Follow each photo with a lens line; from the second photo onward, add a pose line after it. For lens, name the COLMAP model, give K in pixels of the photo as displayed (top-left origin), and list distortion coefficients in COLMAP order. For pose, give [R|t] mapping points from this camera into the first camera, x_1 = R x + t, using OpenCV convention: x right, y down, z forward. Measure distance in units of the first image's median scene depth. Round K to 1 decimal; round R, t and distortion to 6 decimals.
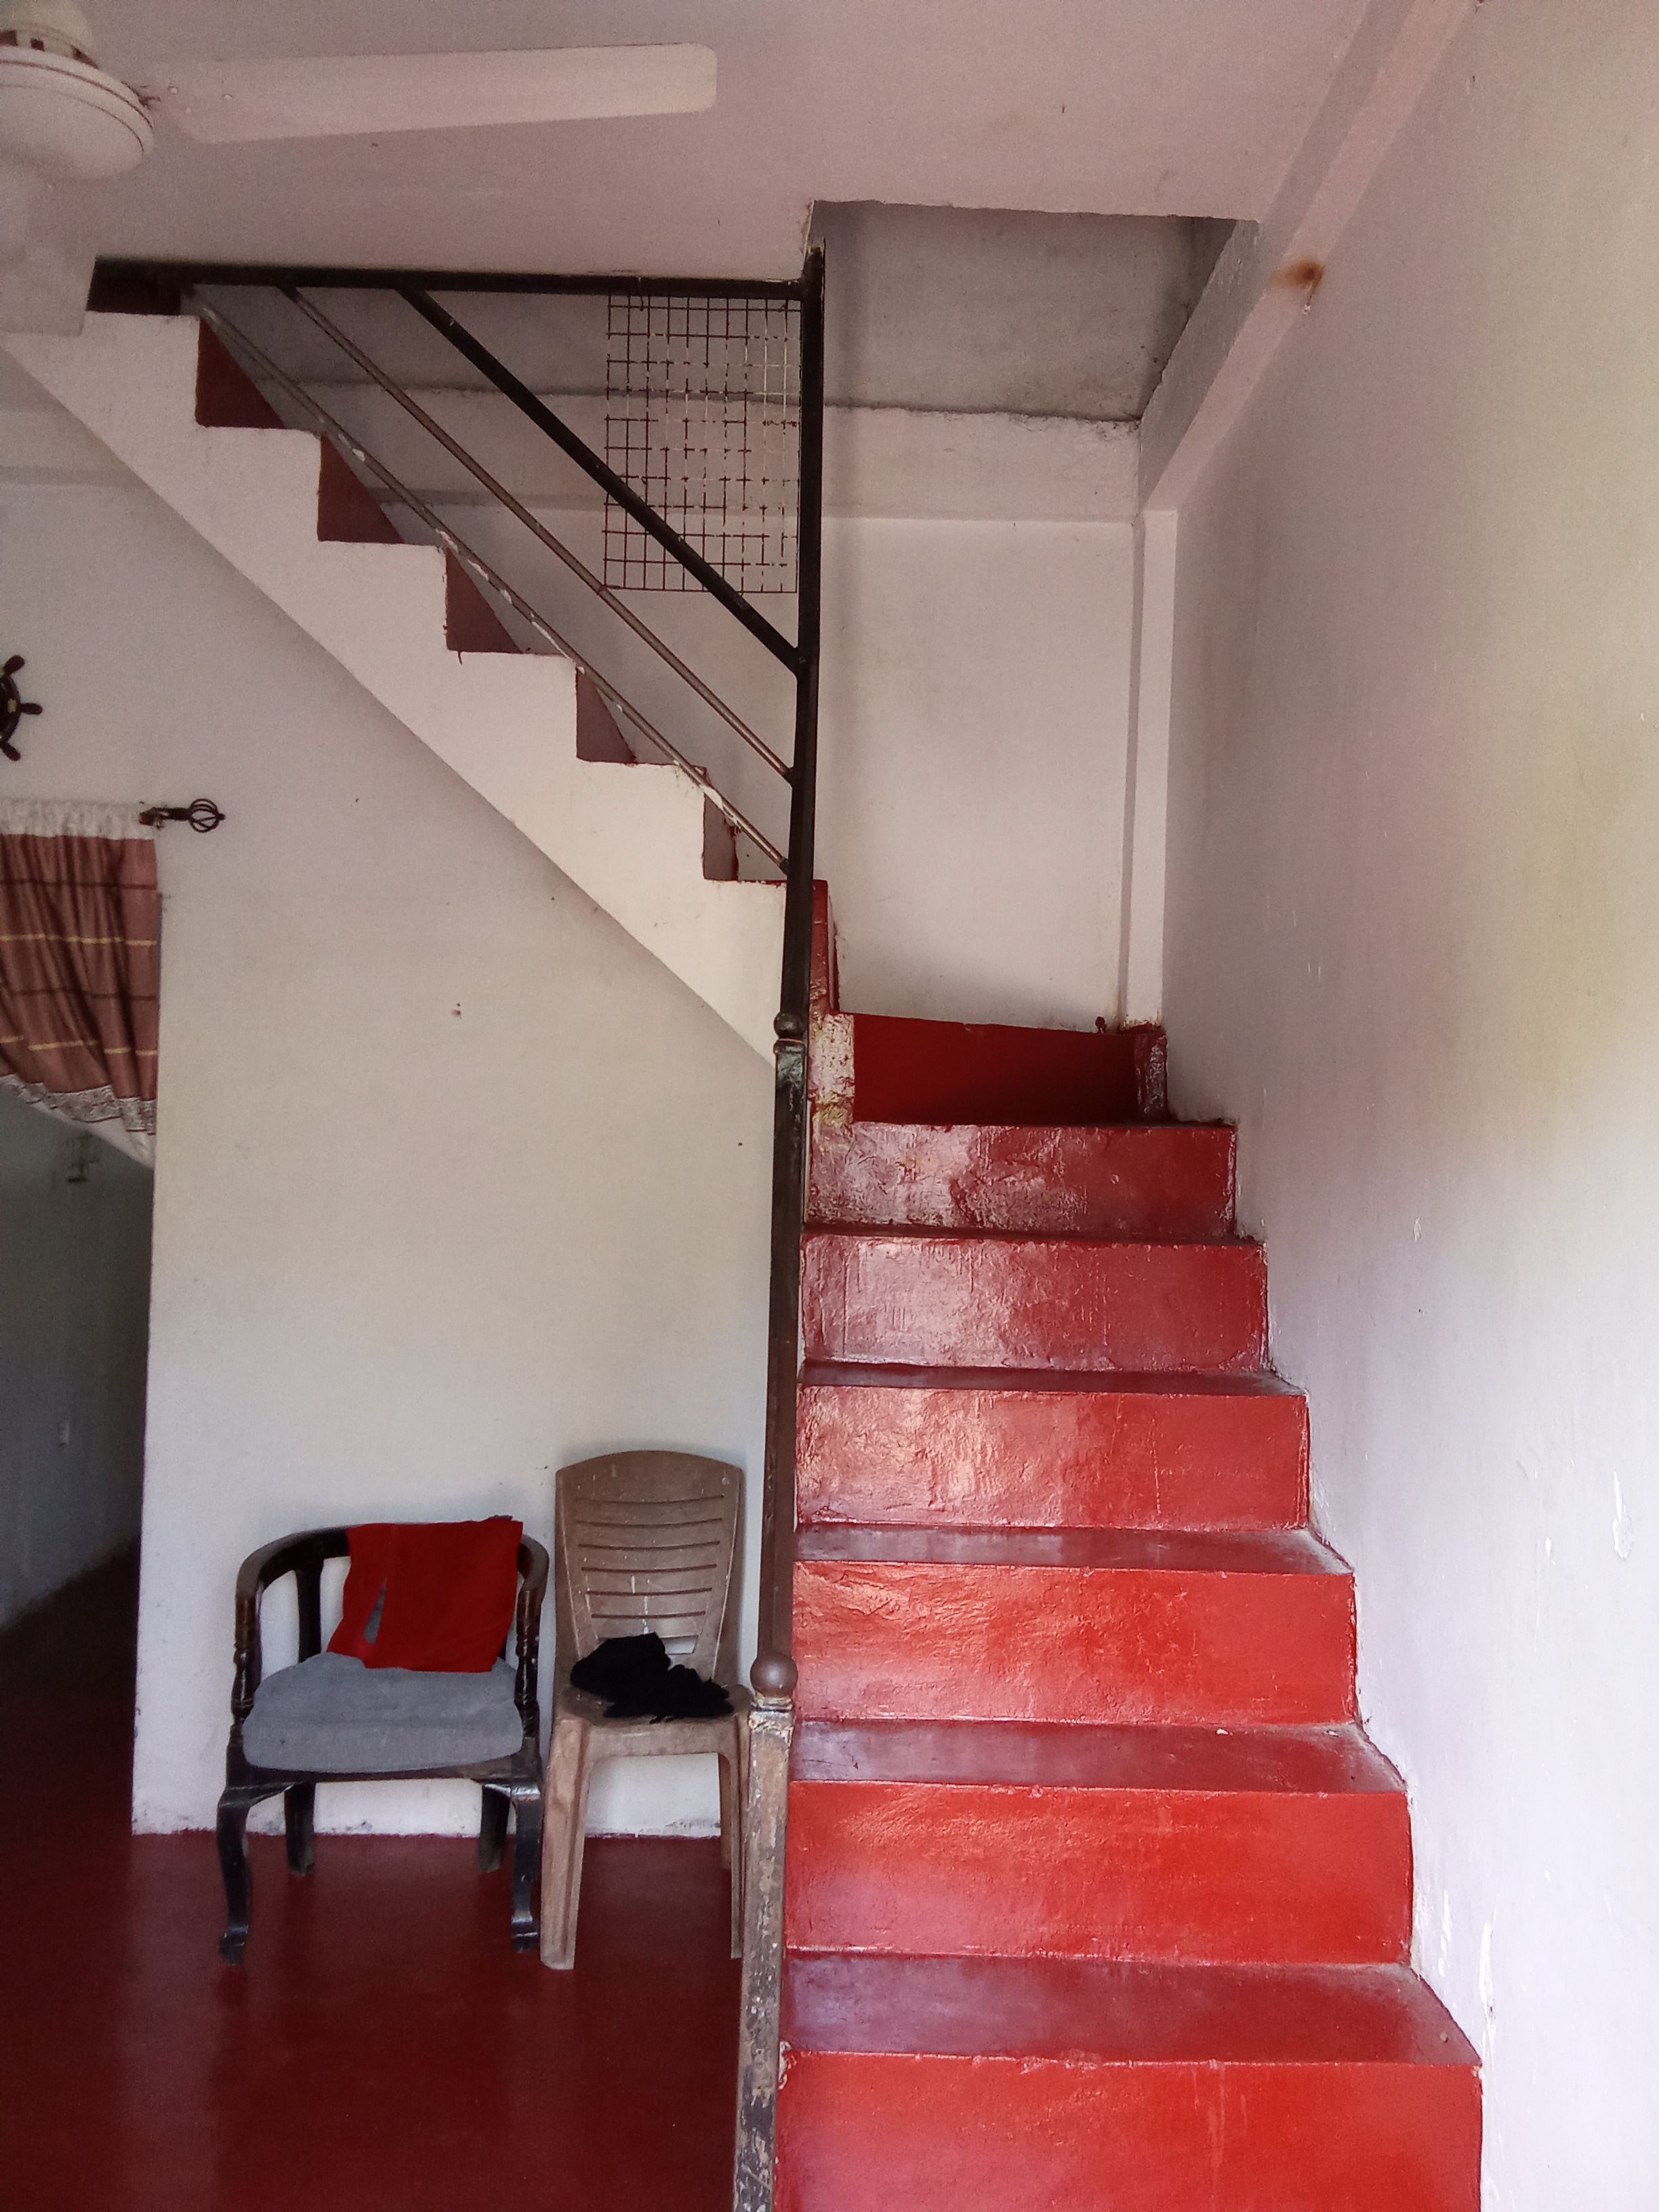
lens RADIAL K [[1724.7, 0, 841.2], [0, 1724.7, 1104.6], [0, 0, 1]] dist [-0.005900, -0.001324]
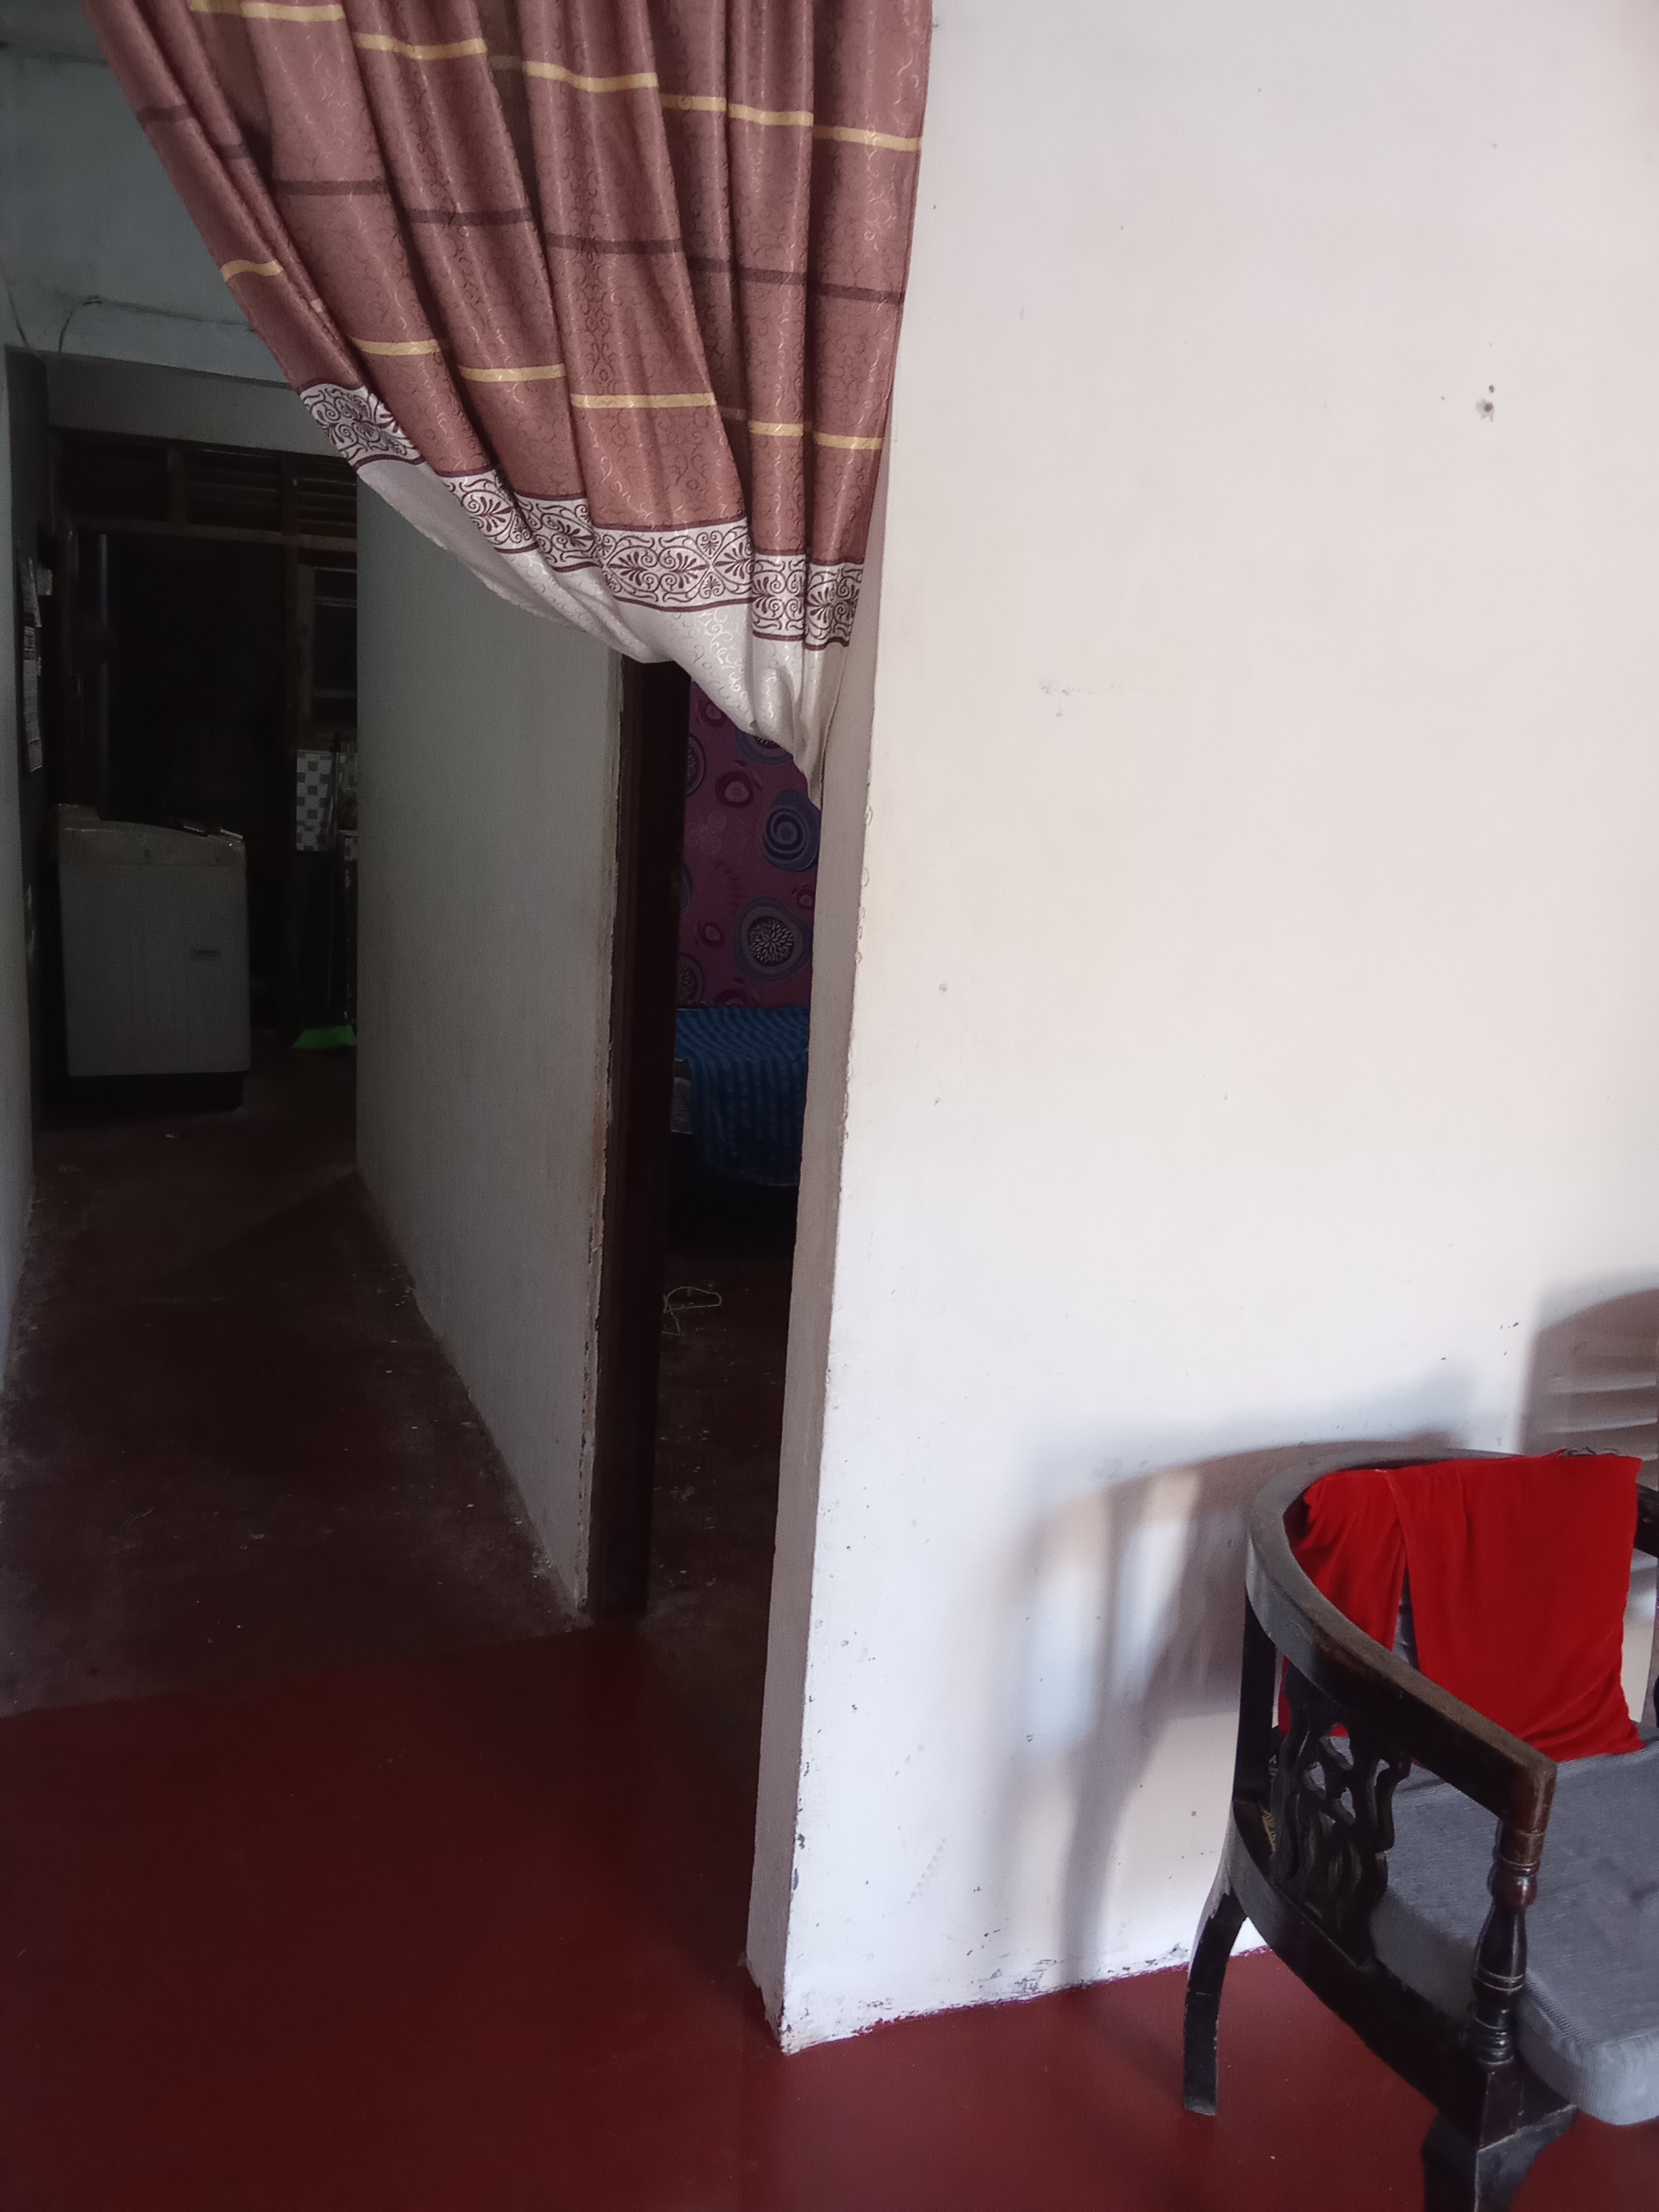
lens RADIAL K [[1724.7, 0, 841.2], [0, 1724.7, 1104.6], [0, 0, 1]] dist [-0.005900, -0.001324]
pose [[0.946825, -0.040506, 0.319188, -0.543601], [-0.041879, 0.968089, 0.247082, 0.021118], [-0.319010, -0.247311, 0.914915, 0.589016]]
